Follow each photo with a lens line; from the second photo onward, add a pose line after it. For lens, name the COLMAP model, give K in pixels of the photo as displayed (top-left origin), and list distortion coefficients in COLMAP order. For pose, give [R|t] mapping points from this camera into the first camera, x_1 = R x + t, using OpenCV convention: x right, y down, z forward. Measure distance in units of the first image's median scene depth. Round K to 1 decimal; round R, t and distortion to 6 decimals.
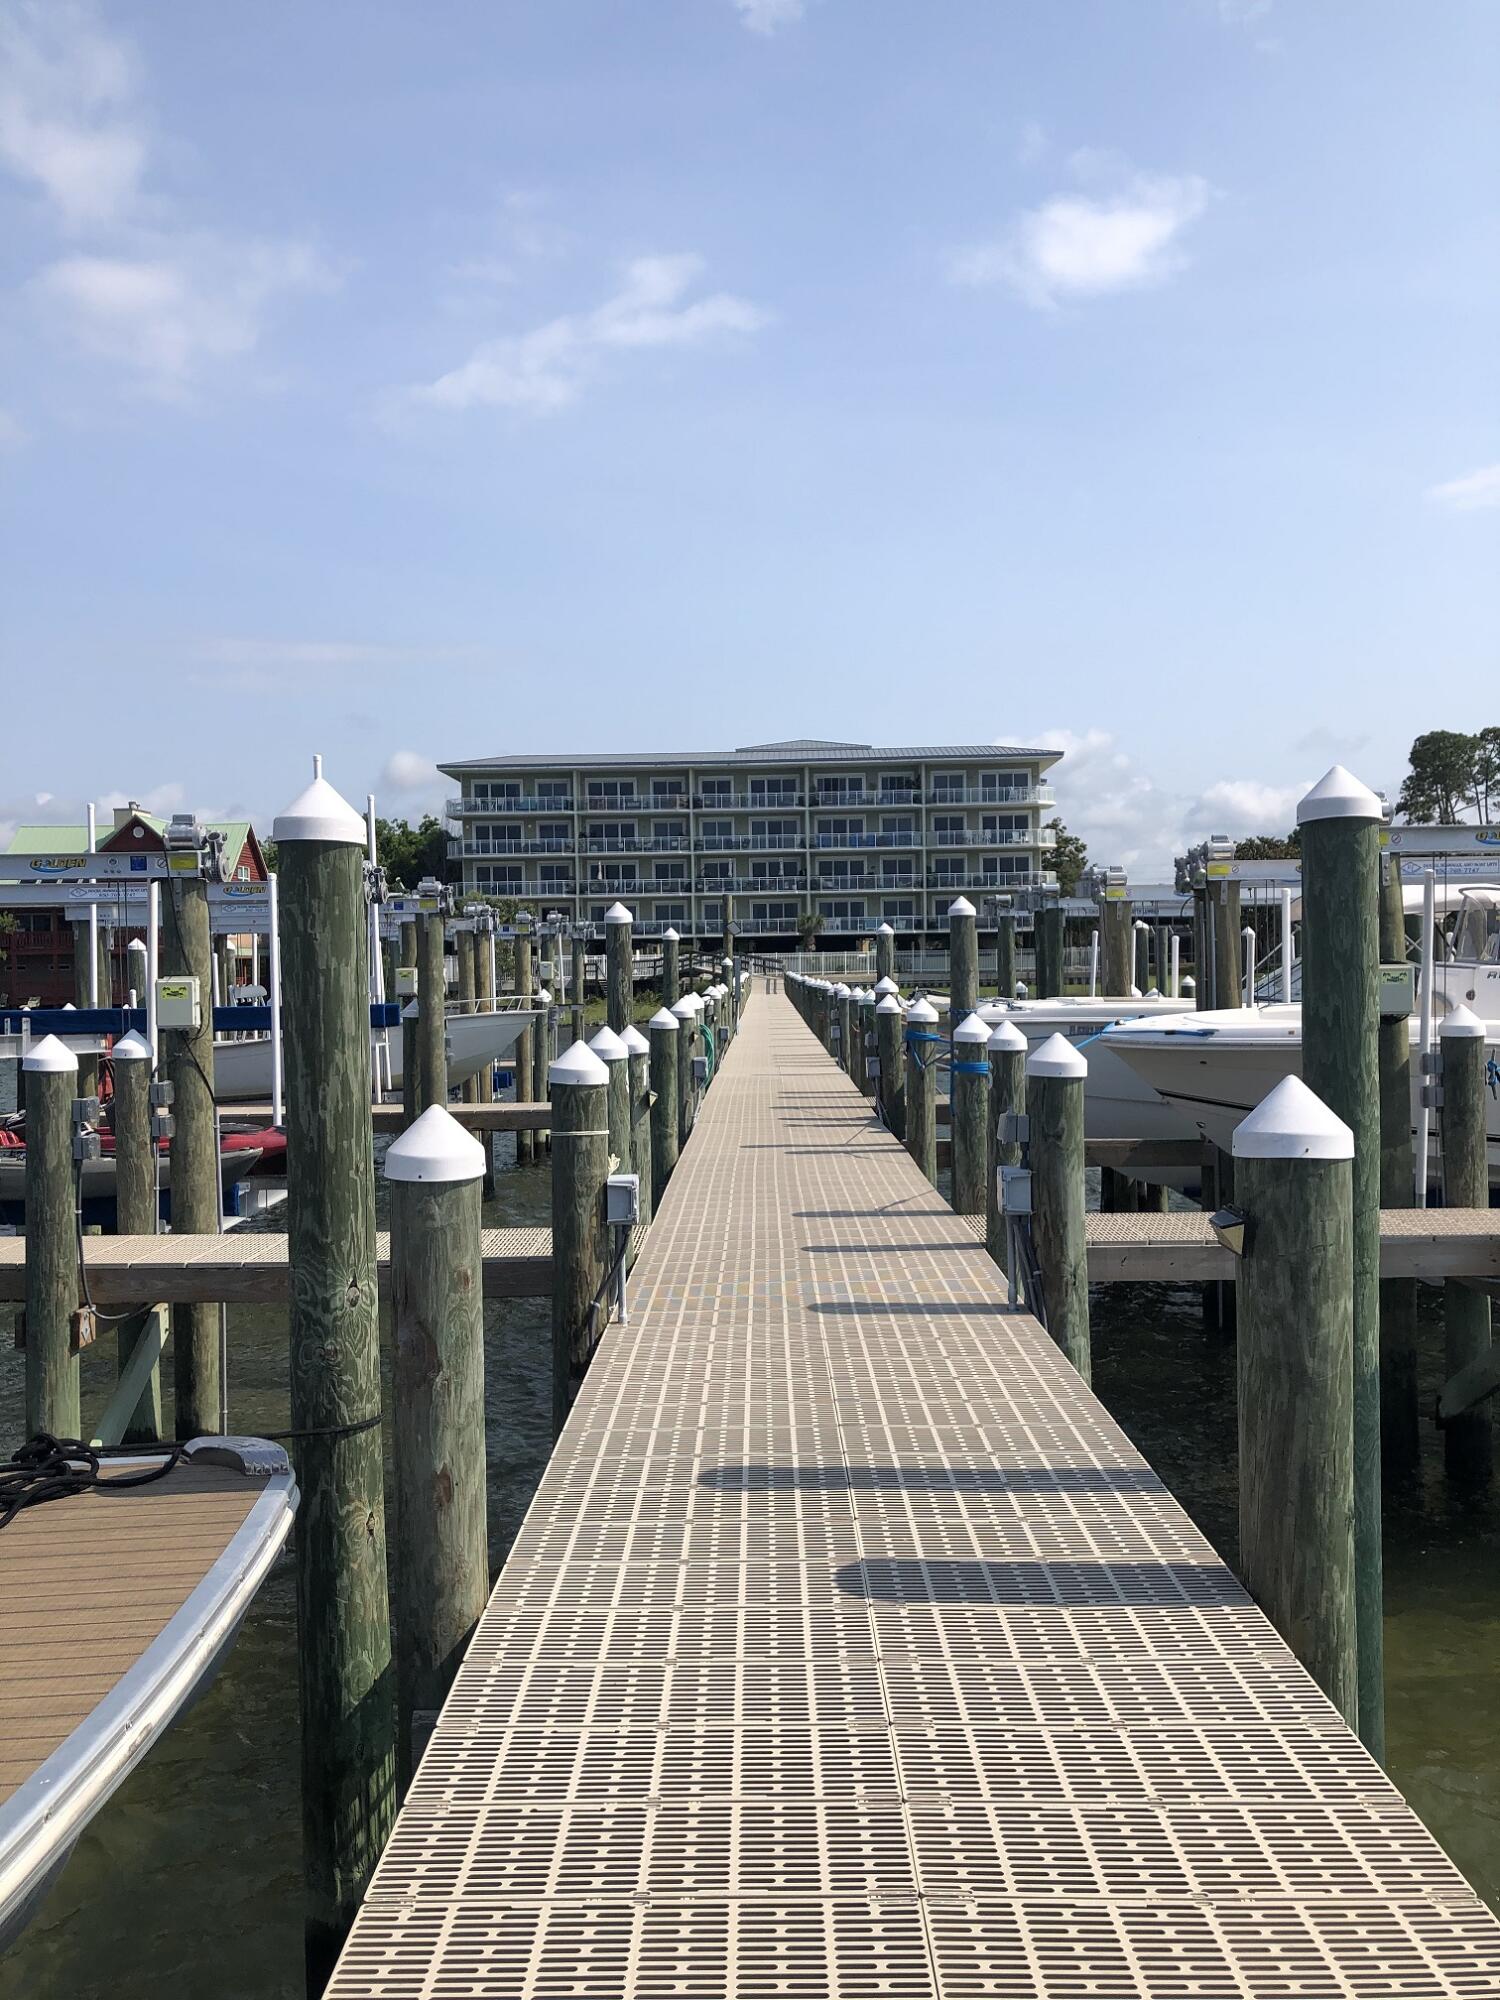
lens RADIAL K [[1608.5, 0, 745.3], [0, 1608.5, 984.9], [0, 0, 1]] dist [0.135488, 0.005810]
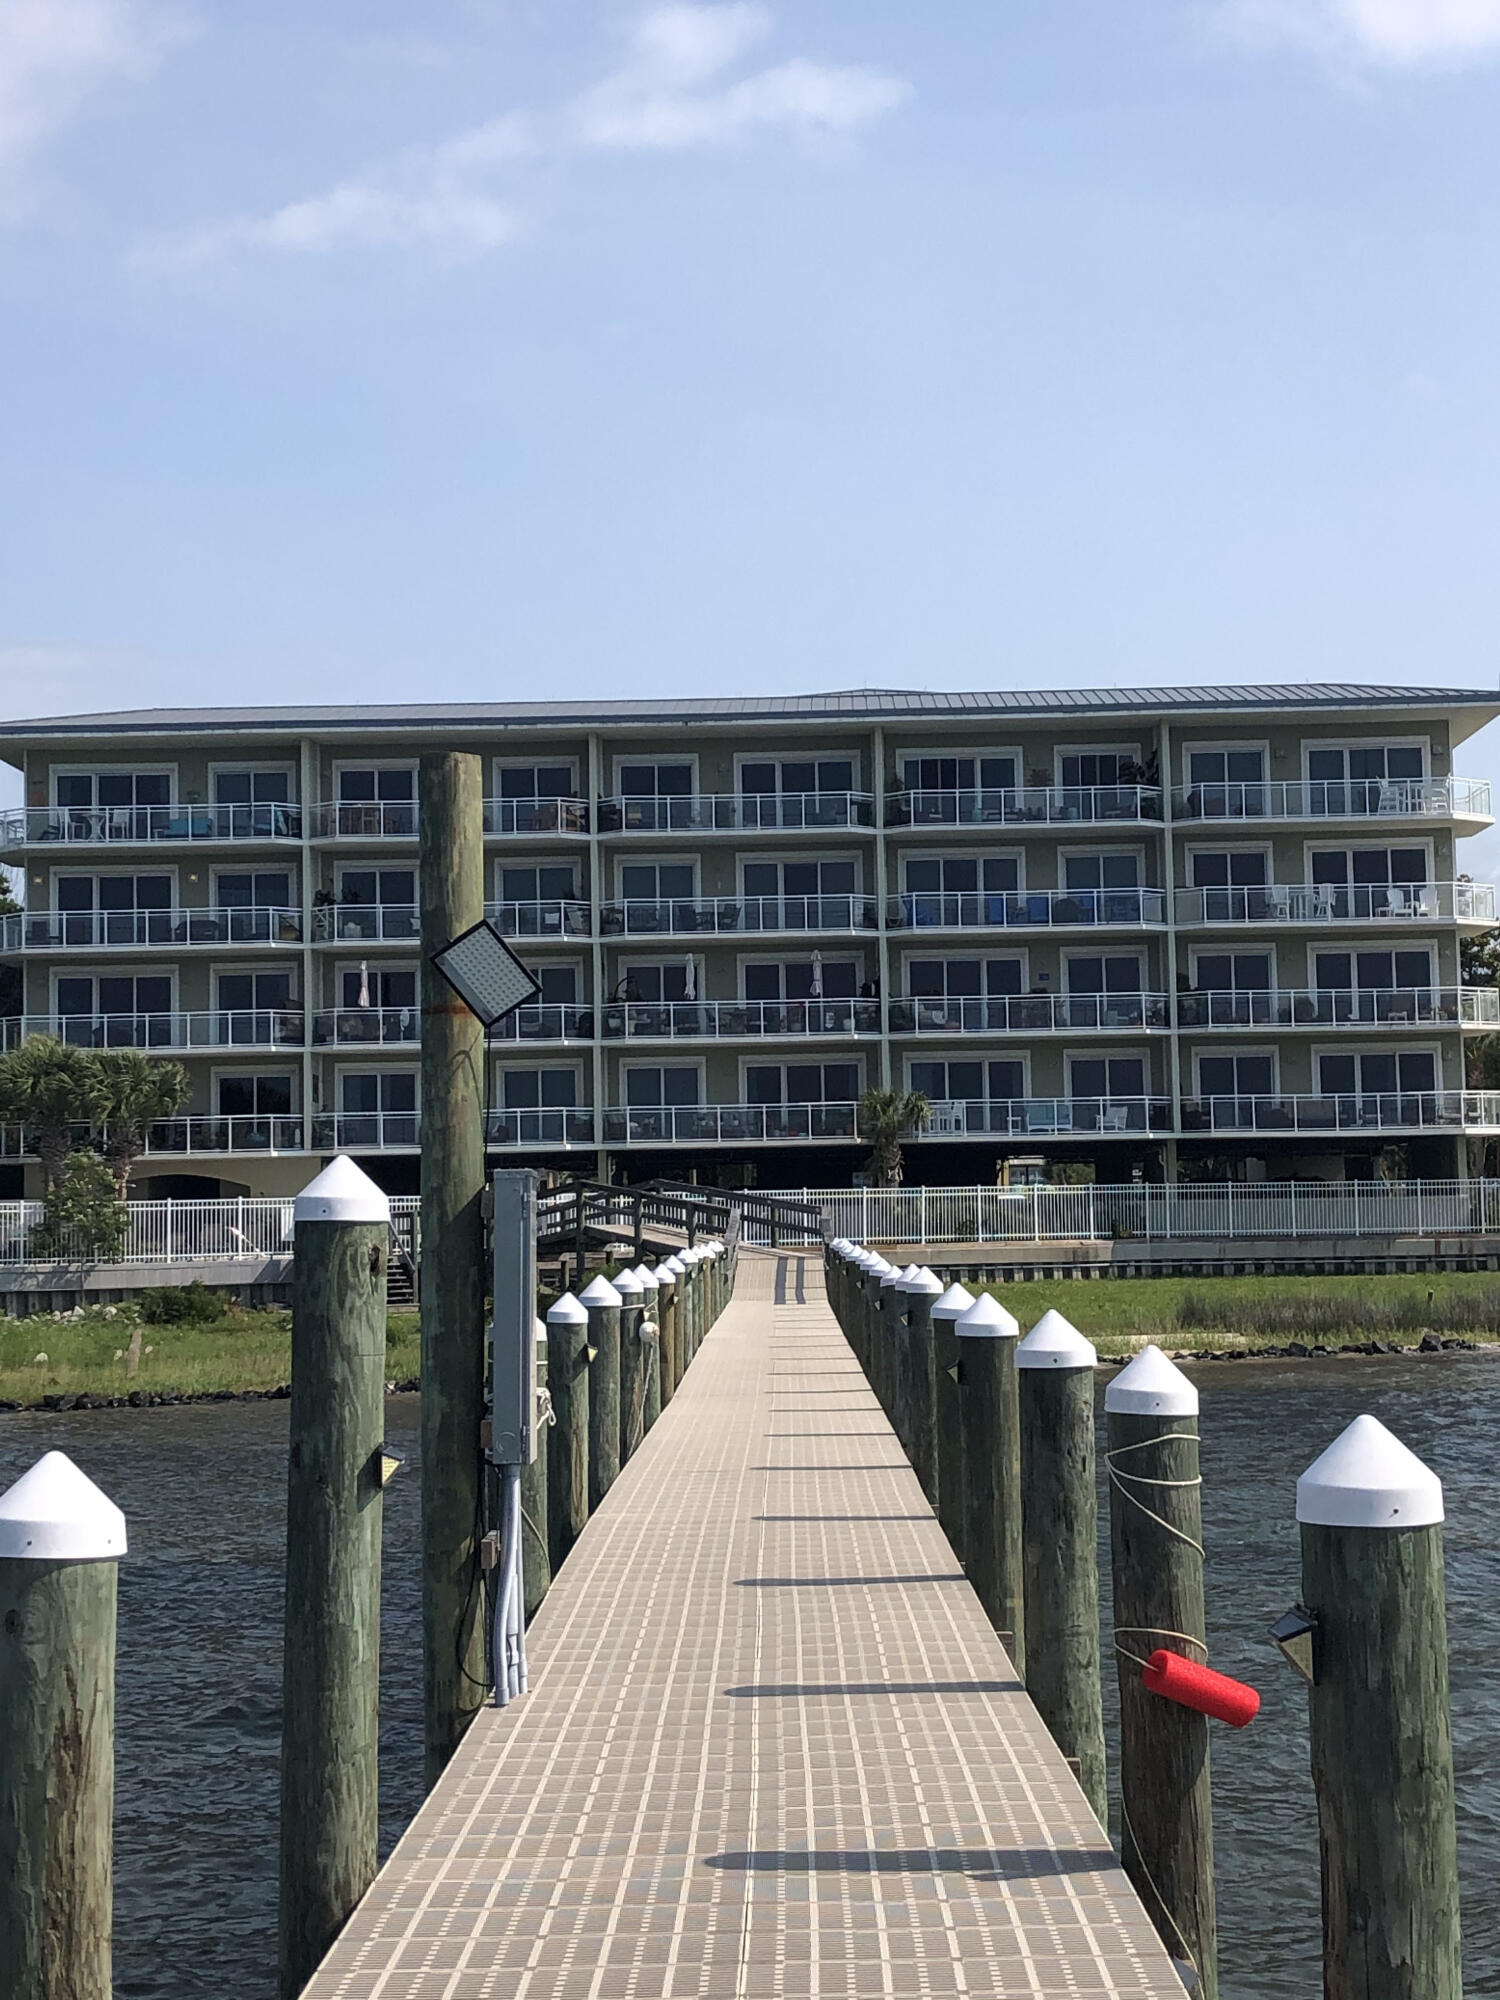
lens RADIAL K [[3194.1, 0, 760.4], [0, 3194.1, 992.0], [0, 0, 1]] dist [0.259316, 0.000000]
pose [[0.999988, -0.002455, 0.004214, 0.004777], [0.002786, 0.996766, -0.080315, -0.004664], [-0.004003, 0.080326, 0.996761, 0.200957]]
